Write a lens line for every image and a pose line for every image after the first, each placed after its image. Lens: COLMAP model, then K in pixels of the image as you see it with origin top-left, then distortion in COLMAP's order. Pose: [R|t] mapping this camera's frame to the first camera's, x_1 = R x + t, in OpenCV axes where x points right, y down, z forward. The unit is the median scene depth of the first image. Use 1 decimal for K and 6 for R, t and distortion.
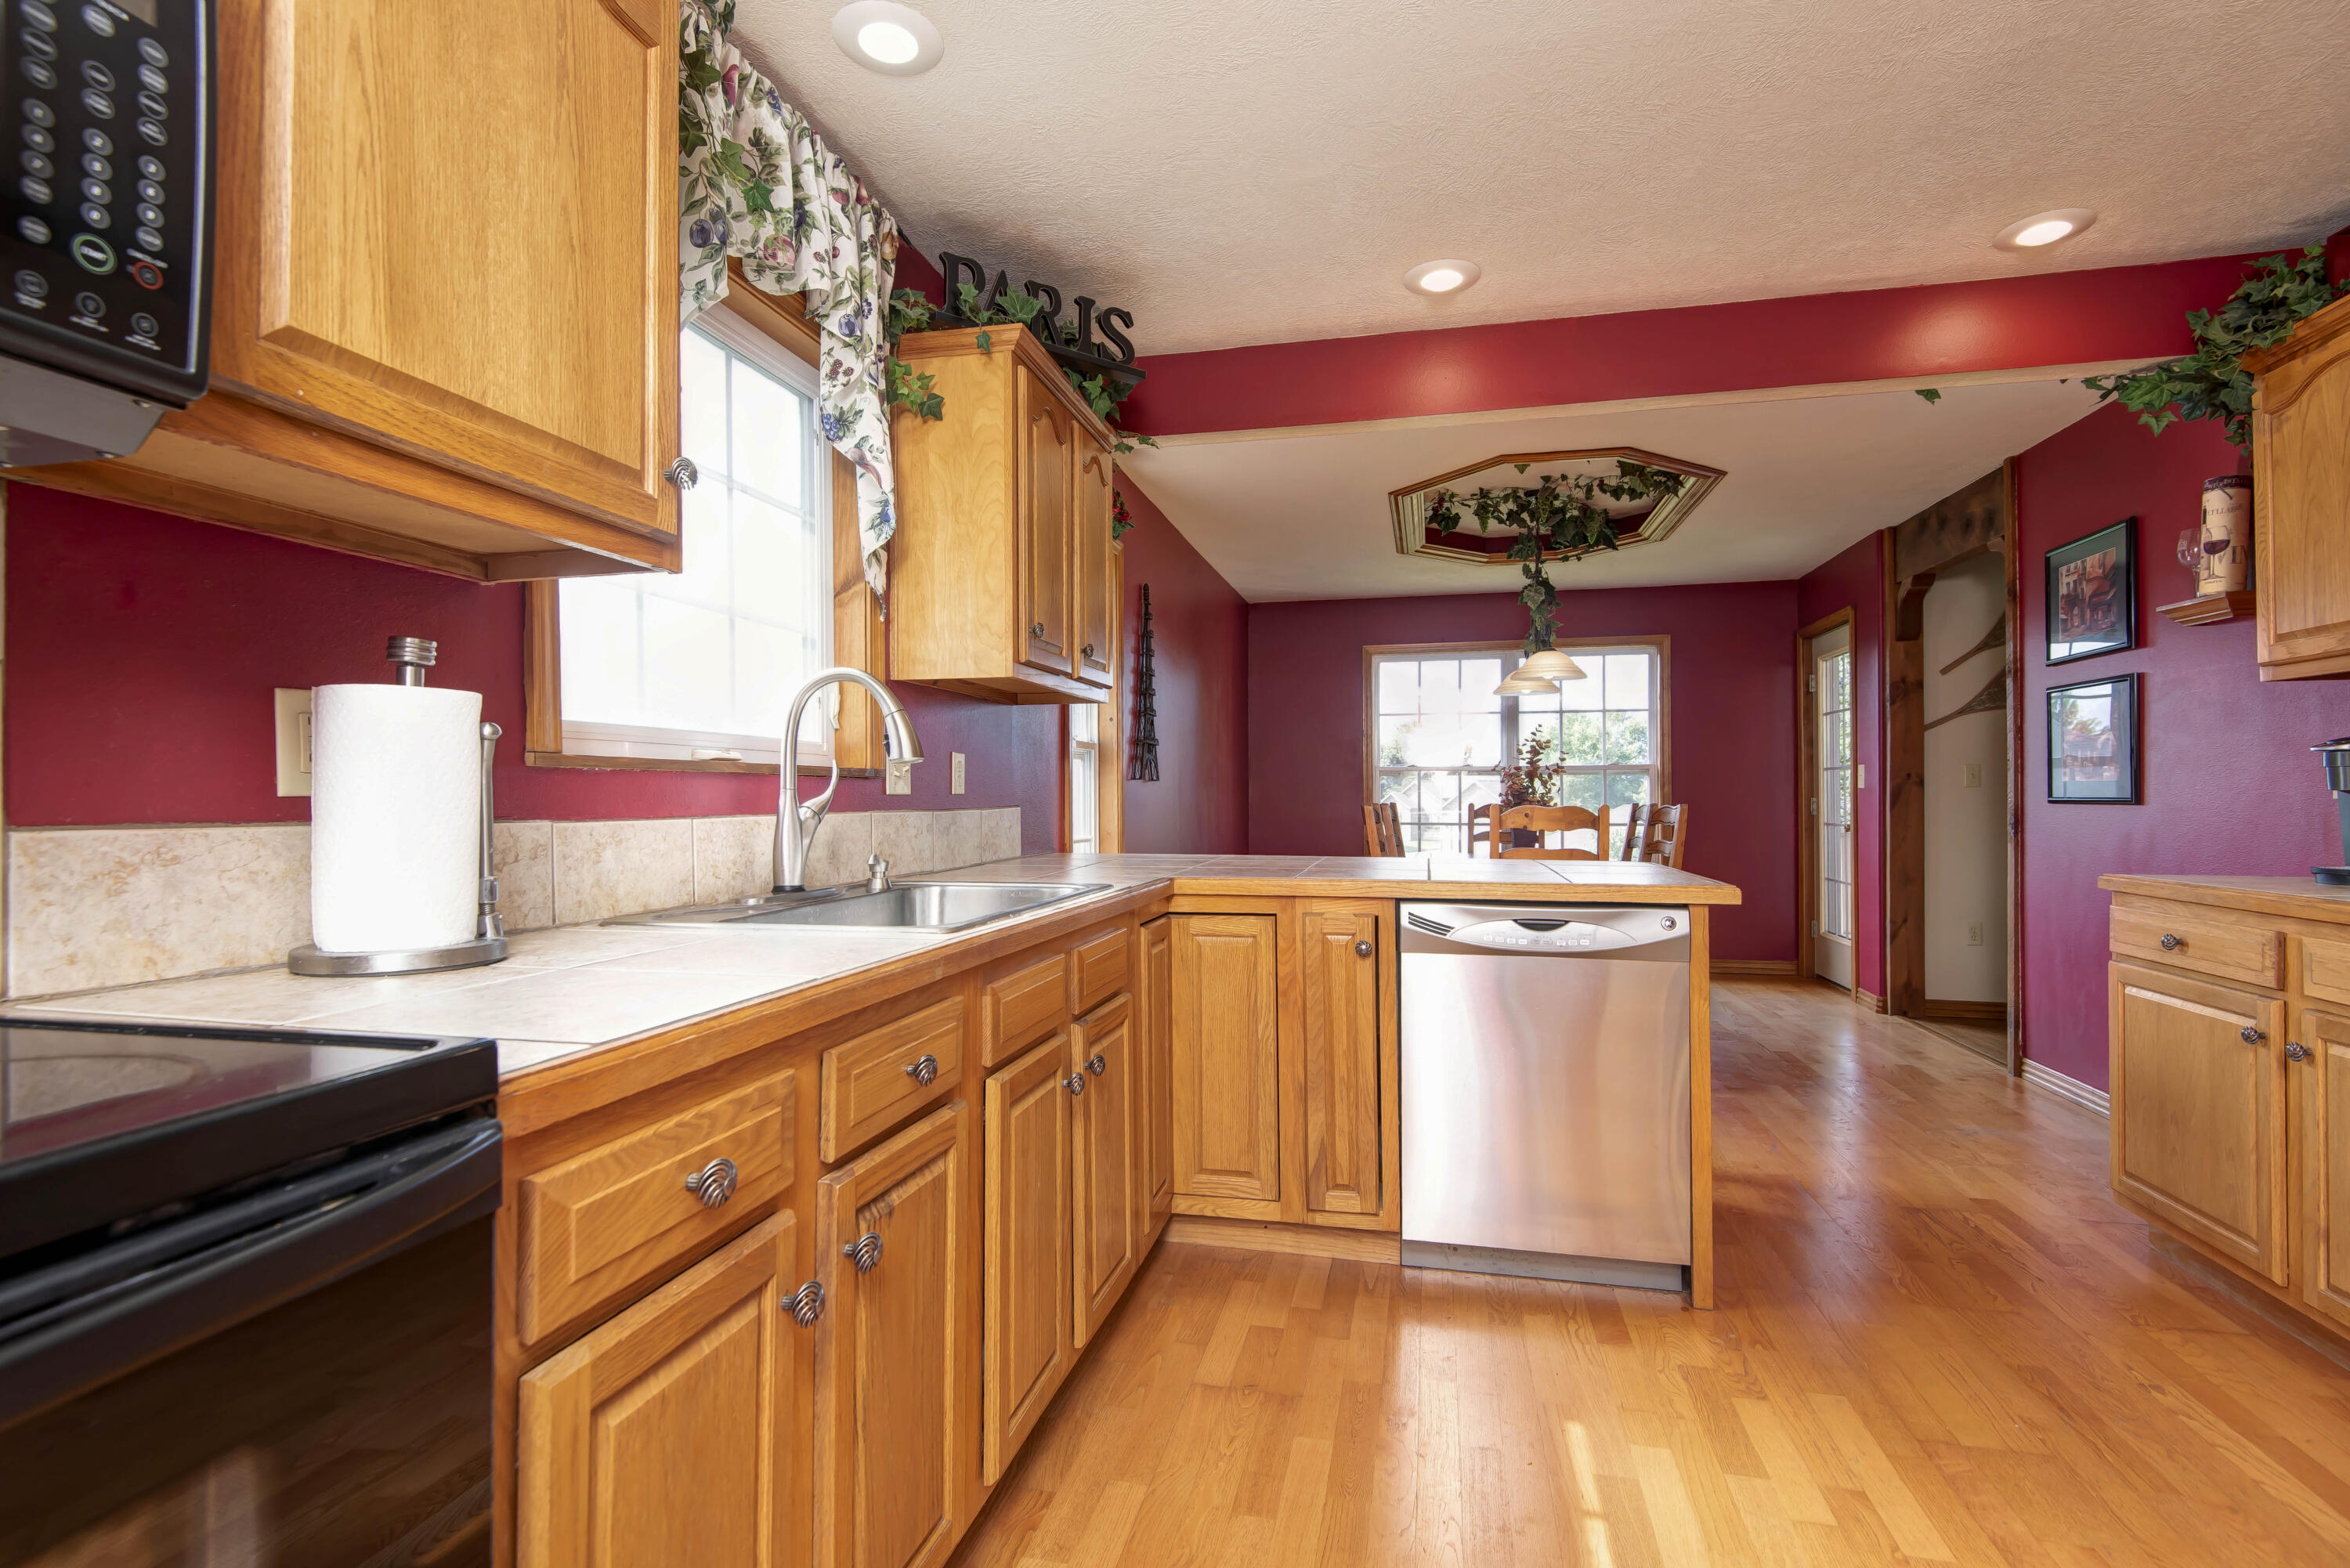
lens RADIAL K [[1136.8, 0, 1173.4], [0, 1136.8, 783.1], [0, 0, 1]] dist [0.021511, -0.013043]
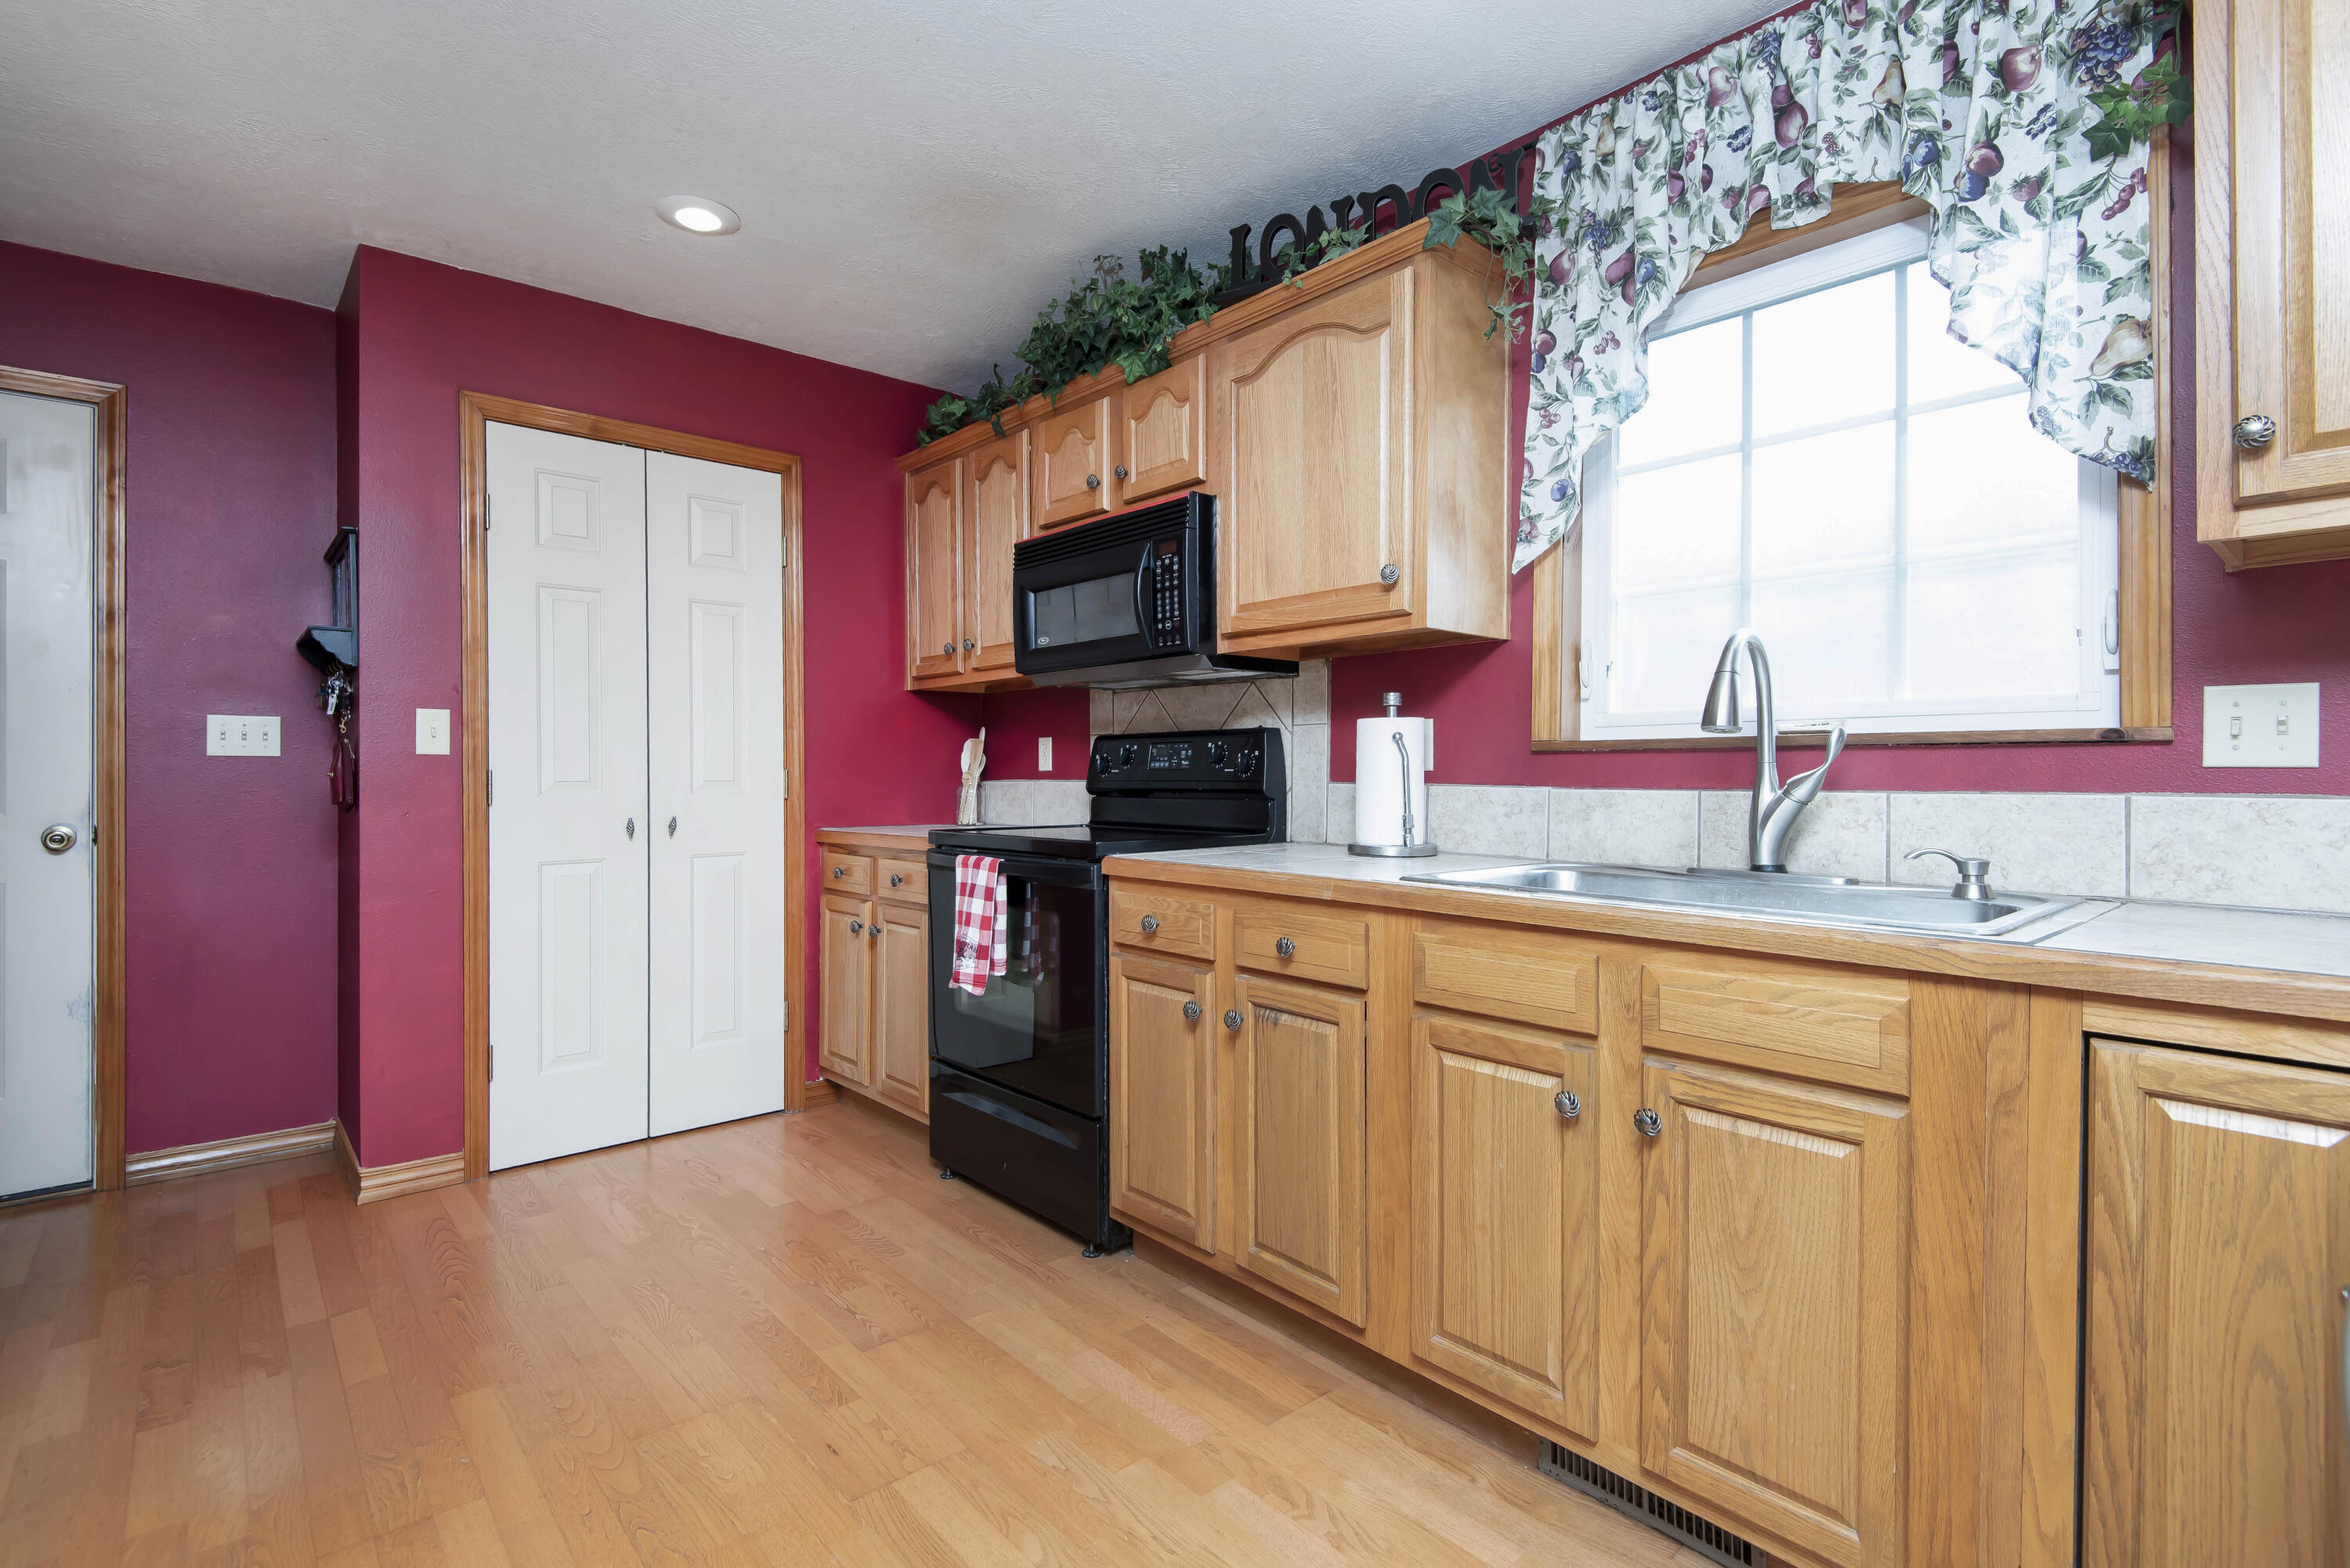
lens RADIAL K [[1136.8, 0, 1174.0], [0, 1136.8, 763.8], [0, 0, 1]] dist [0.021511, -0.013043]
pose [[-0.606752, 0.001802, -0.794889, 0.890540], [0.016072, 0.999821, -0.010001, 0.008949], [0.794729, -0.018843, -0.606672, 1.473339]]
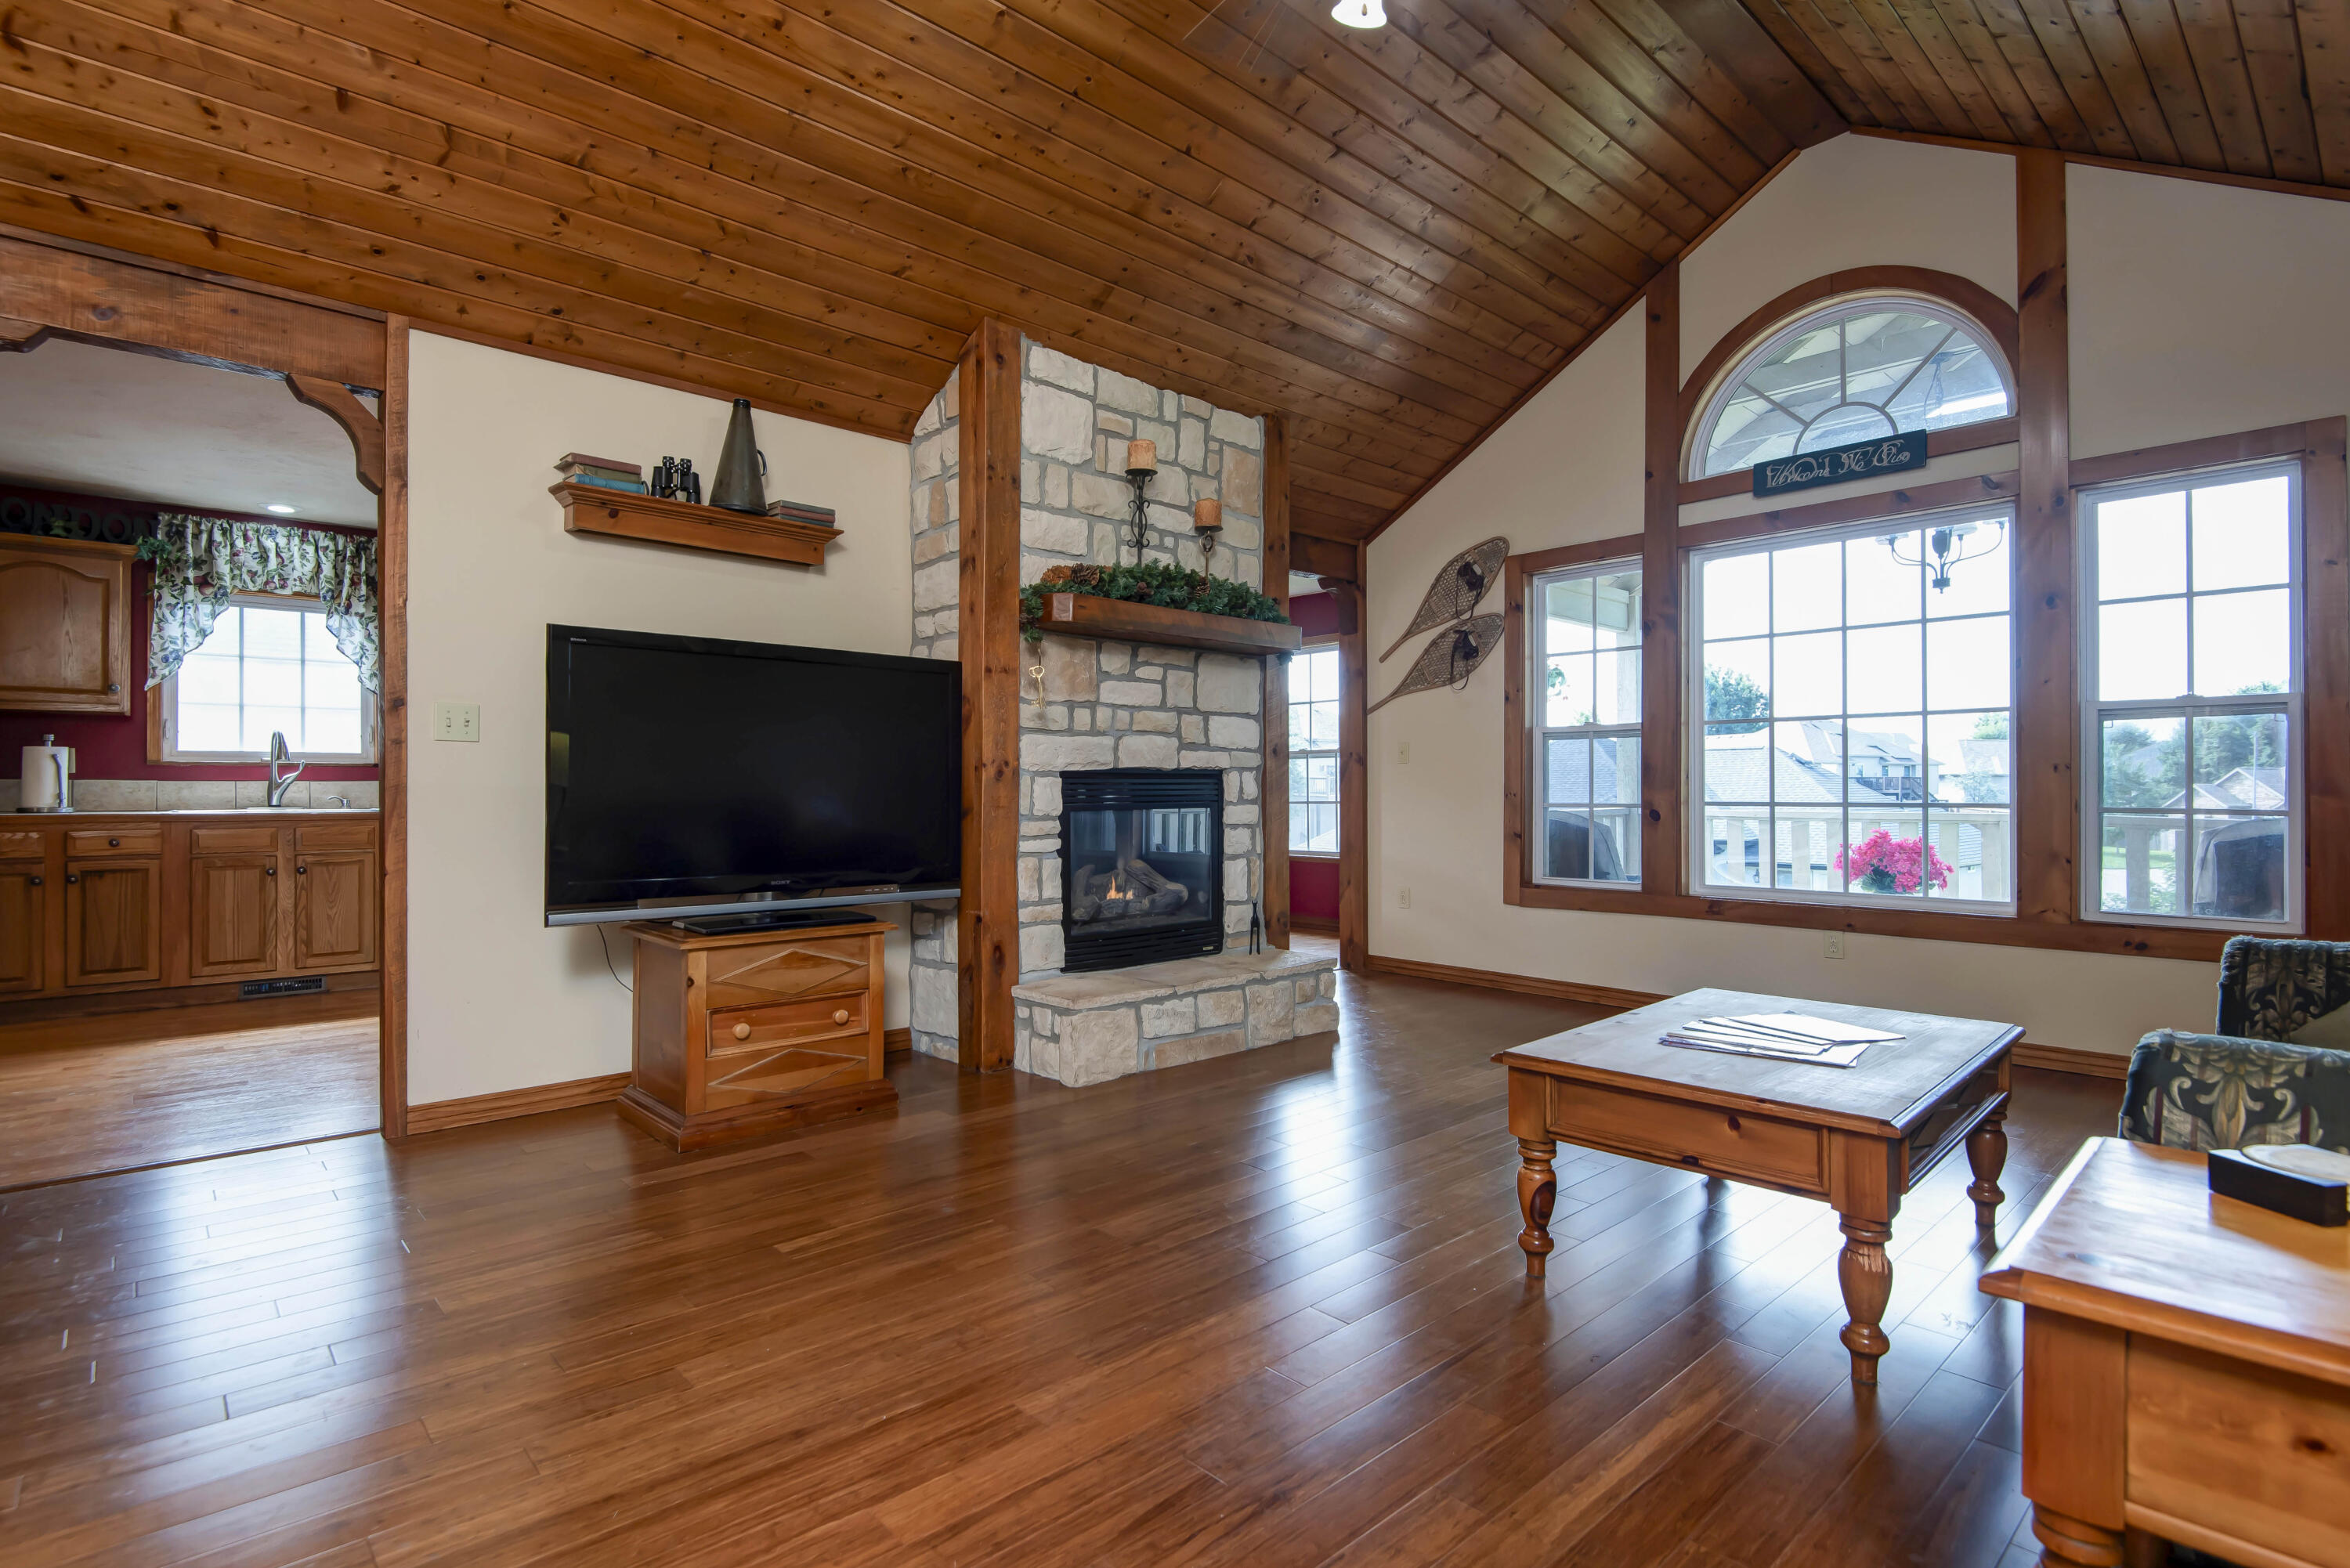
lens RADIAL K [[1137.2, 0, 1168.6], [0, 1137.2, 781.6], [0, 0, 1]] dist [0.011983, 0.000267]
pose [[0.819403, -0.006277, -0.573184, 3.904022], [0.009023, 0.999957, 0.001947, 0.057033], [0.573147, -0.006767, 0.819425, -0.073851]]
